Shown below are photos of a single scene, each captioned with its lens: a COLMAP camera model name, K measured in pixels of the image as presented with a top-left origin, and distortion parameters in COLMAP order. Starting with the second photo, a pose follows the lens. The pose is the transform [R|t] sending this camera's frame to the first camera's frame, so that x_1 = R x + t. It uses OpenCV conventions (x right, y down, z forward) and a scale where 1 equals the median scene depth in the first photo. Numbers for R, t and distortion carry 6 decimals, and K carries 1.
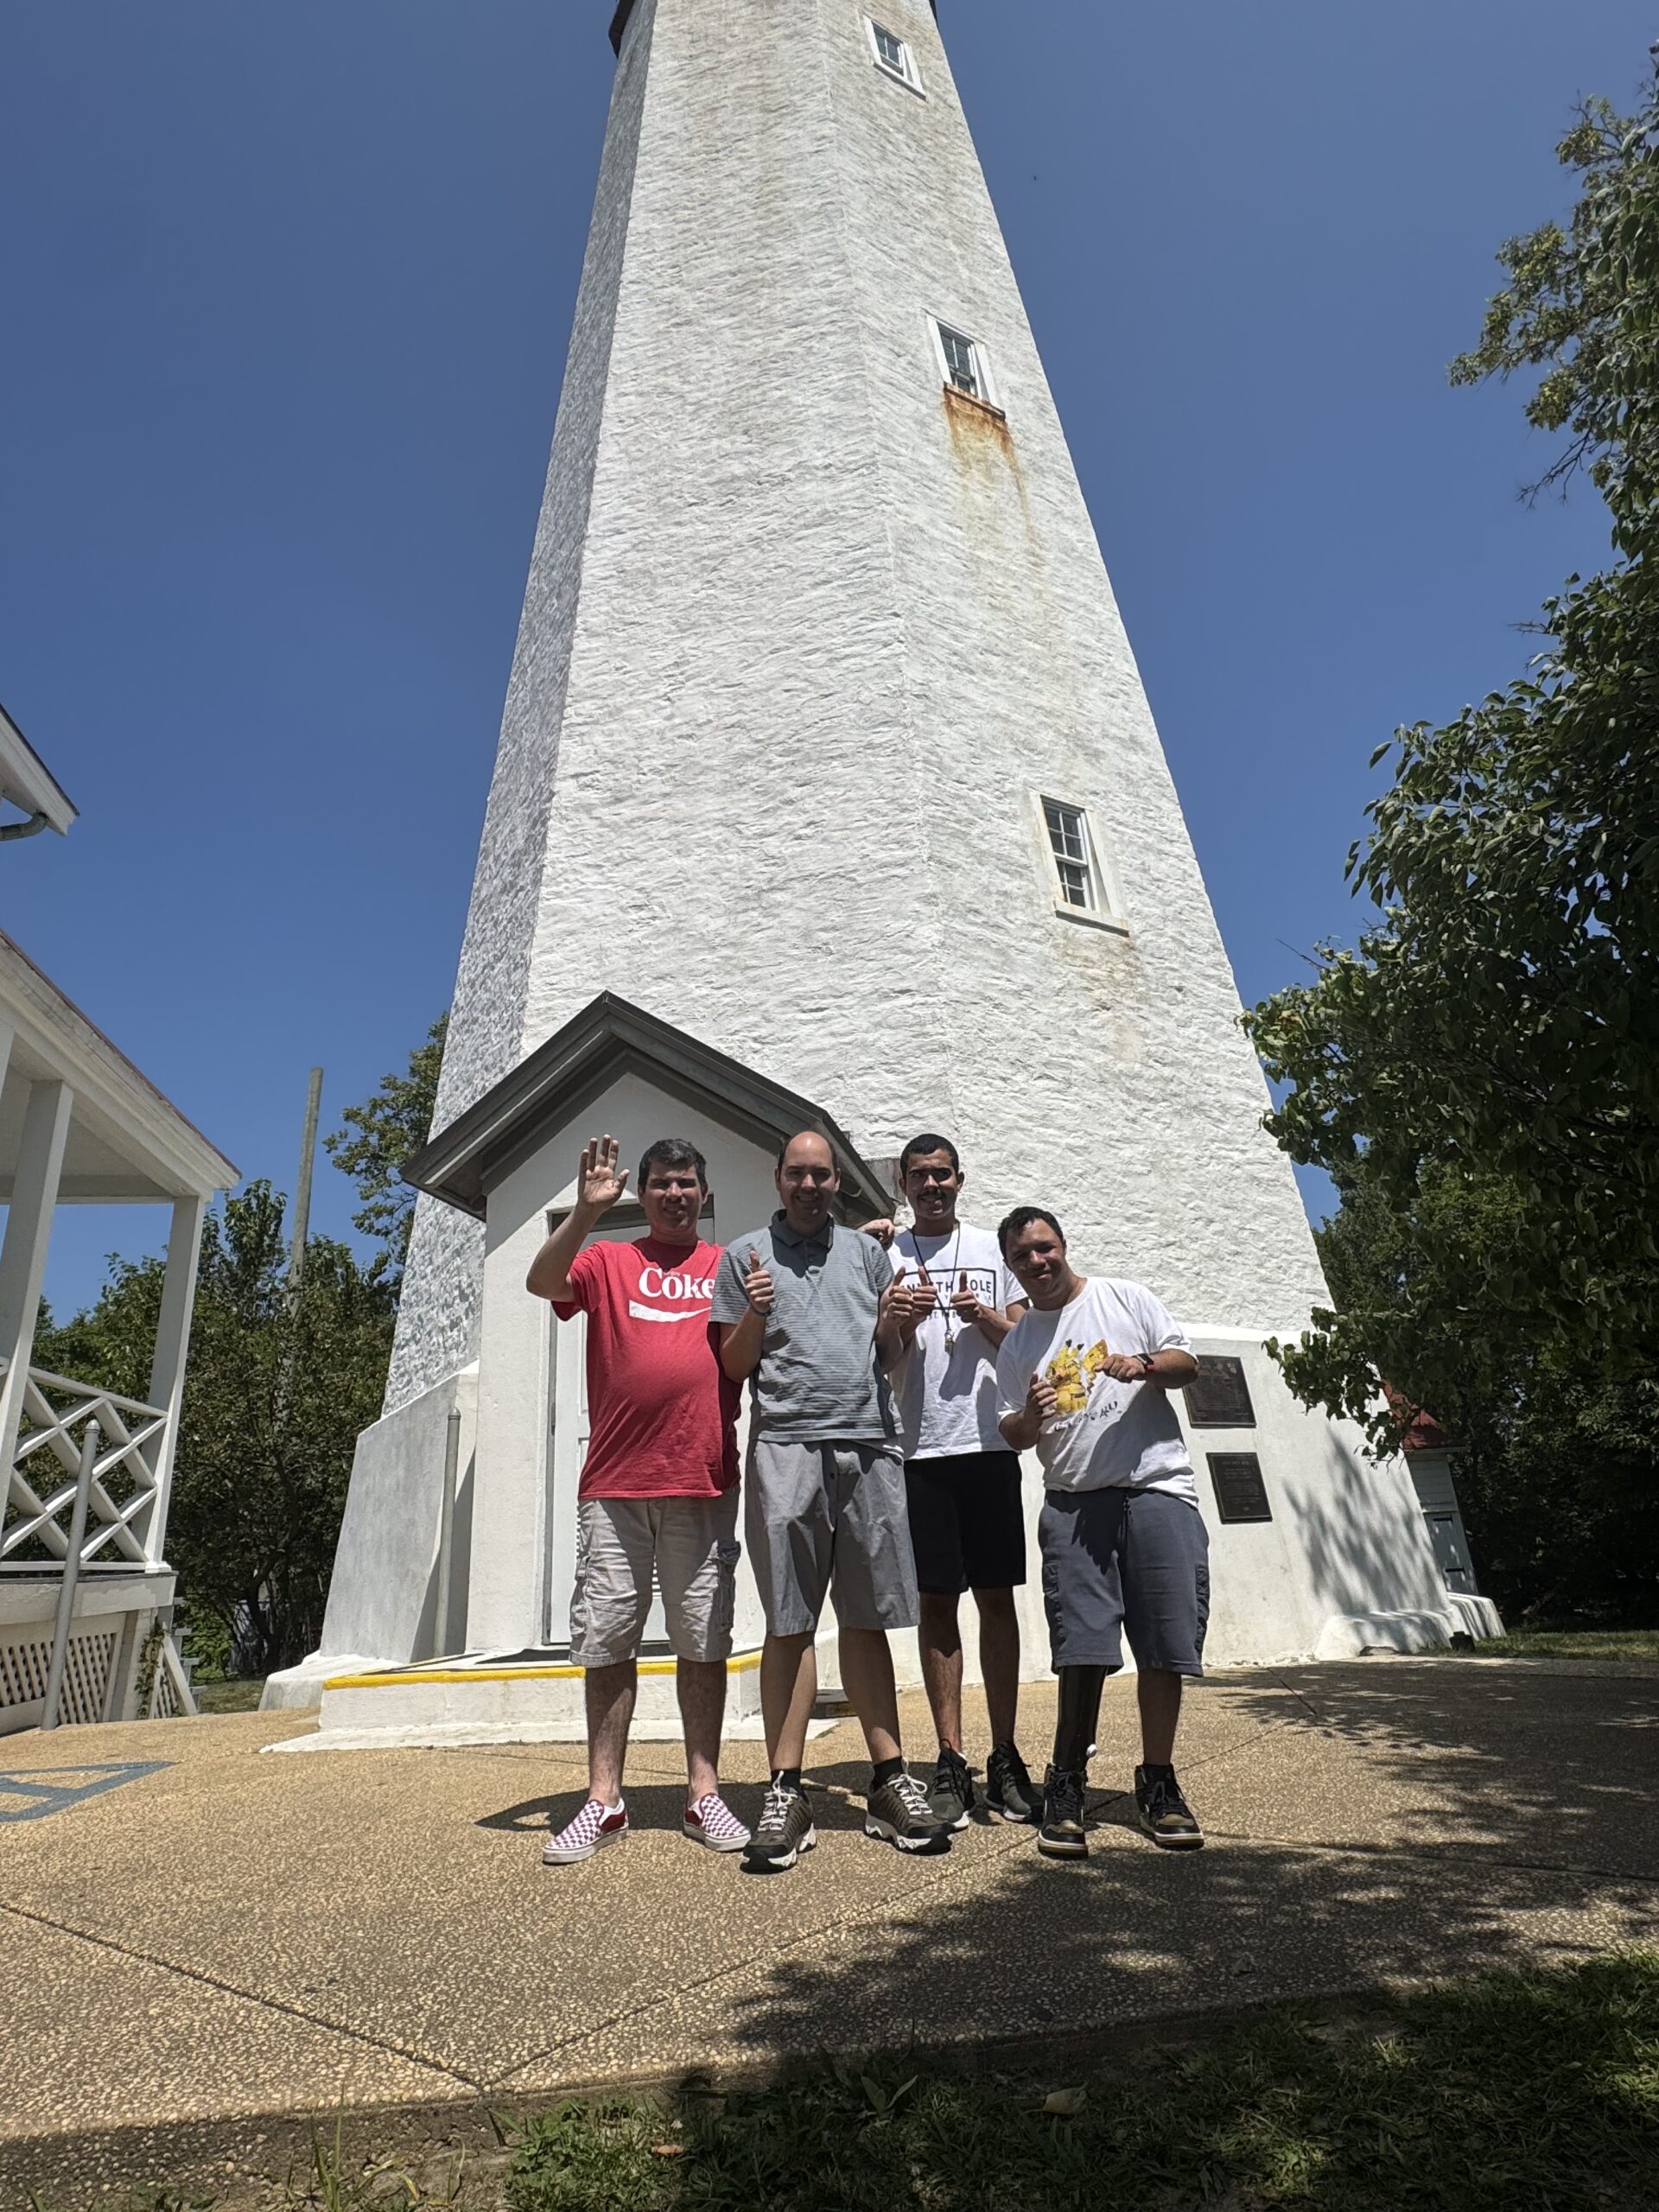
lens RADIAL K [[1218.1, 0, 824.1], [0, 1218.1, 1125.6], [0, 0, 1]] dist [-0.008278, 0.019475]
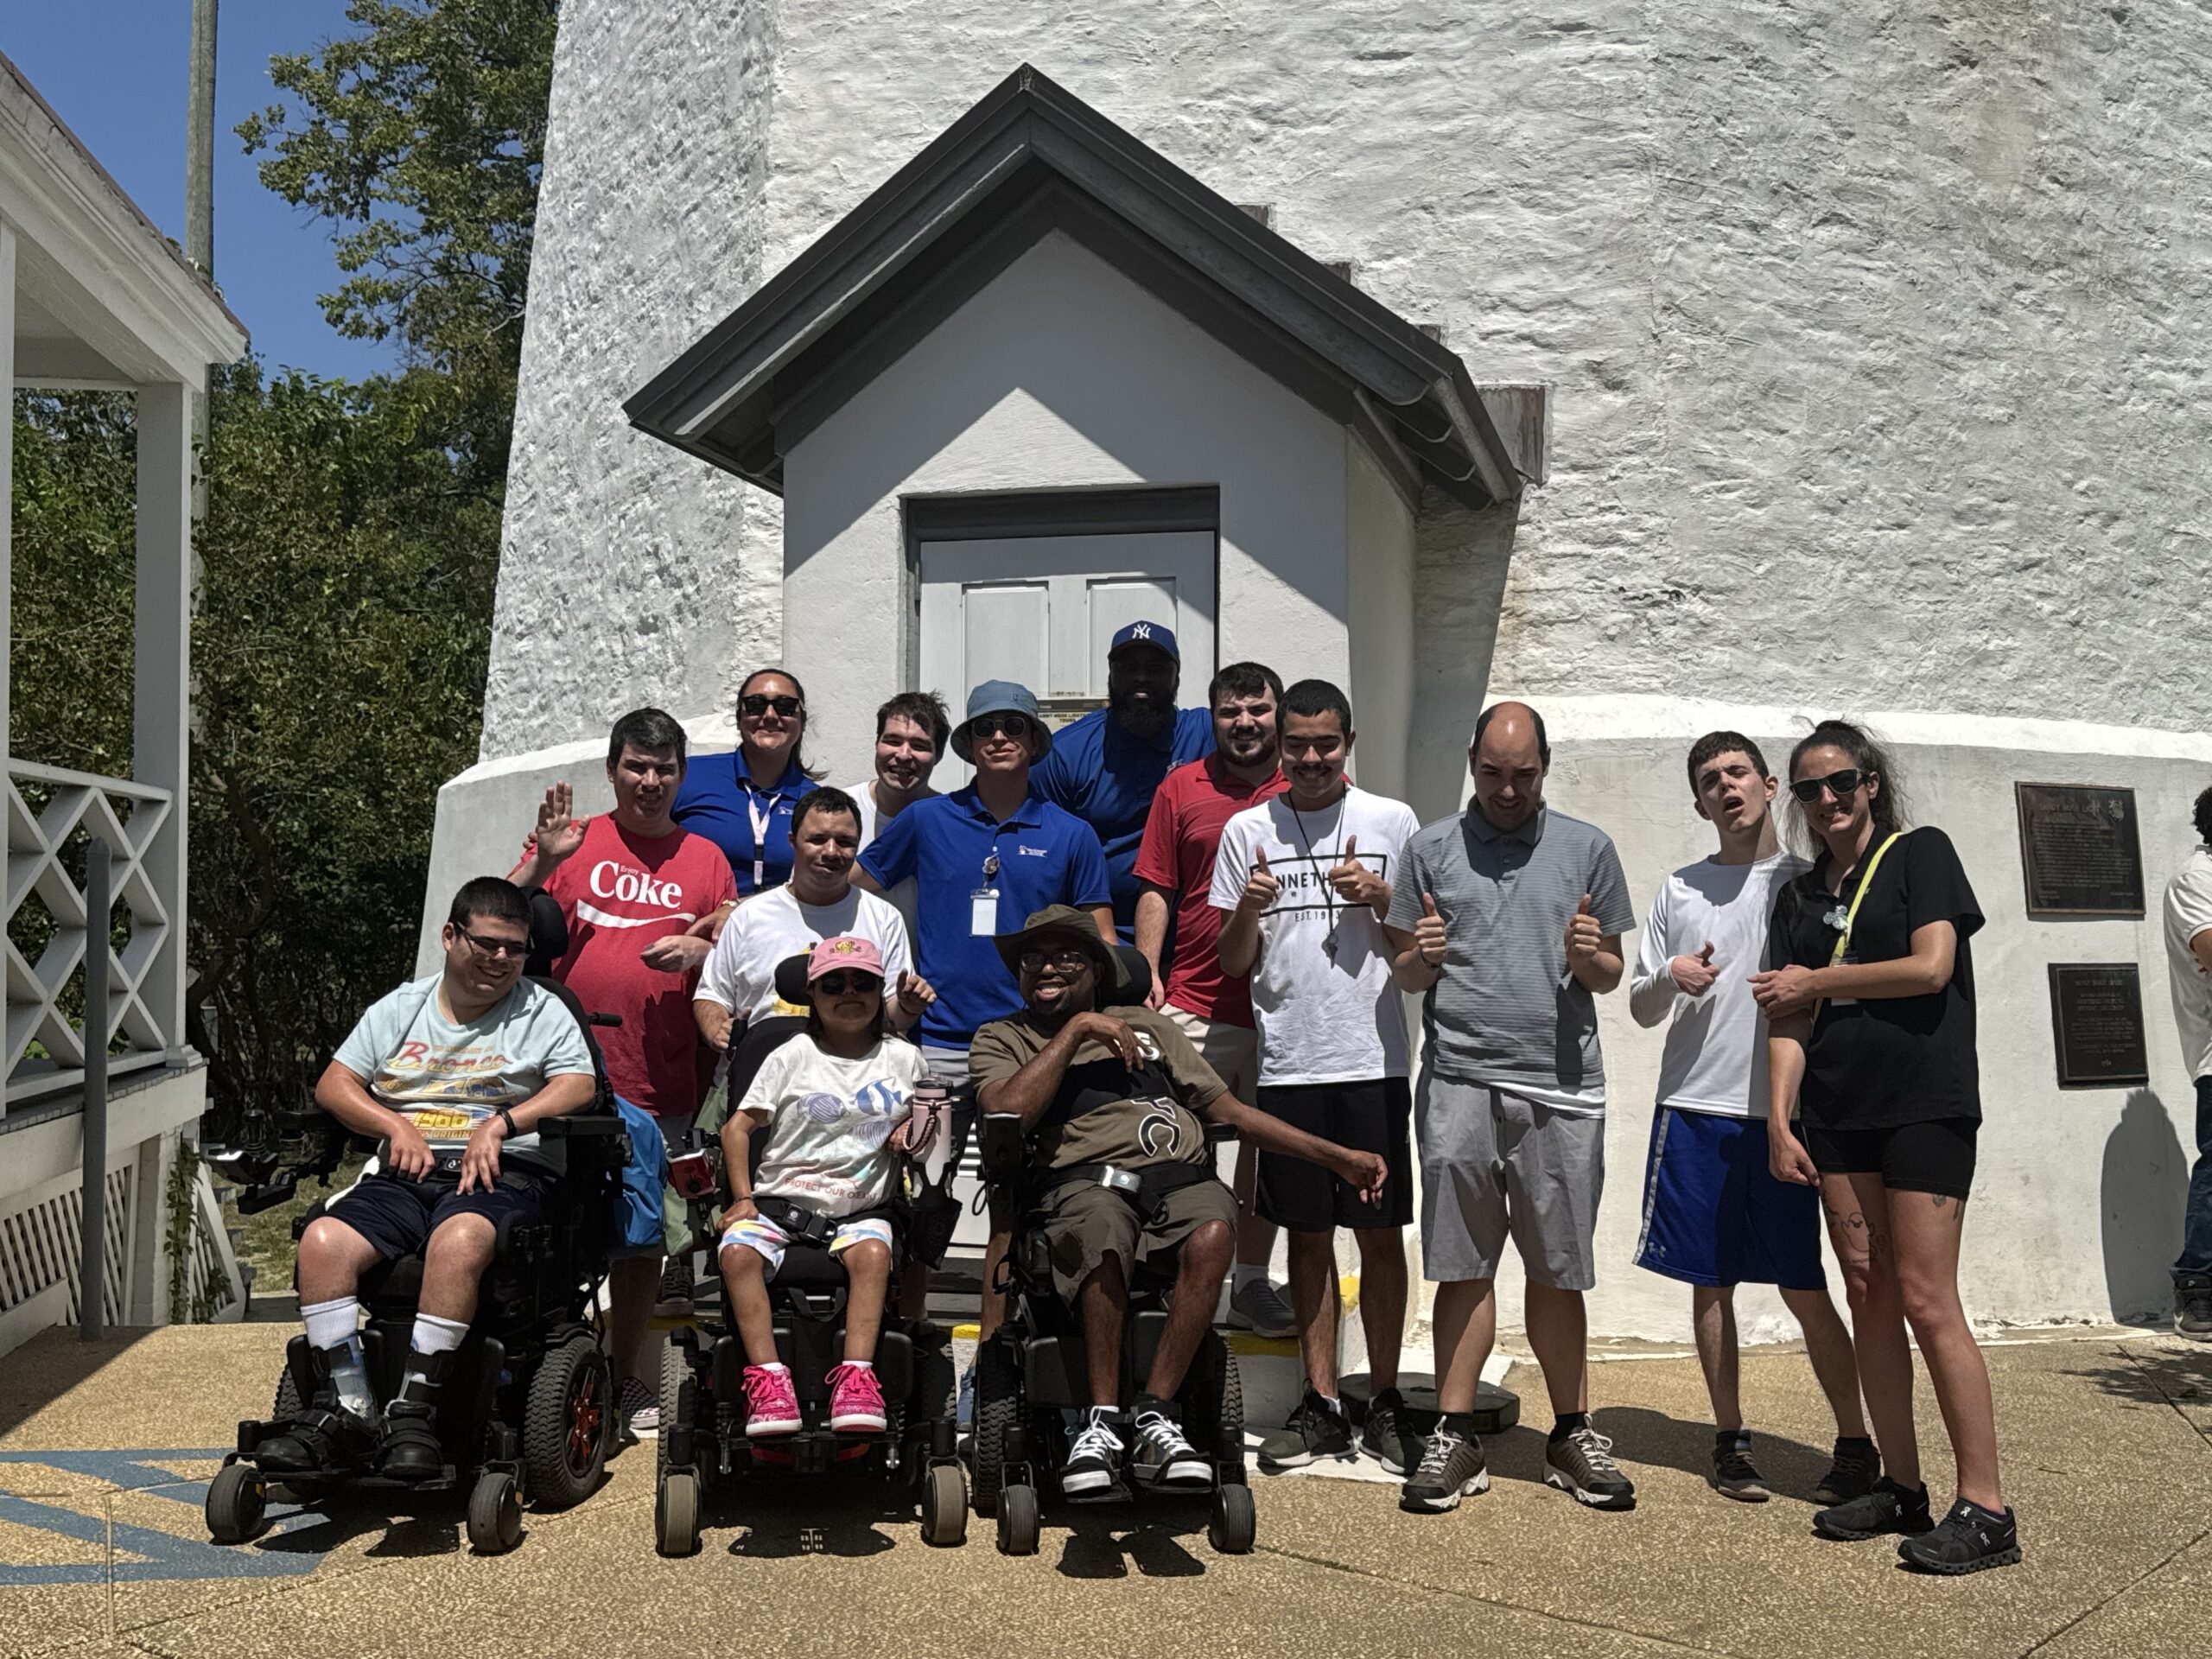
lens RADIAL K [[2467.7, 0, 1099.5], [0, 2467.7, 821.0], [0, 0, 1]] dist [0.071535, 0.000000]
pose [[0.998438, 0.055538, -0.006089, -0.086976], [-0.051003, 0.950522, 0.306442, -0.090549], [0.022807, -0.305653, 0.951870, -0.051218]]
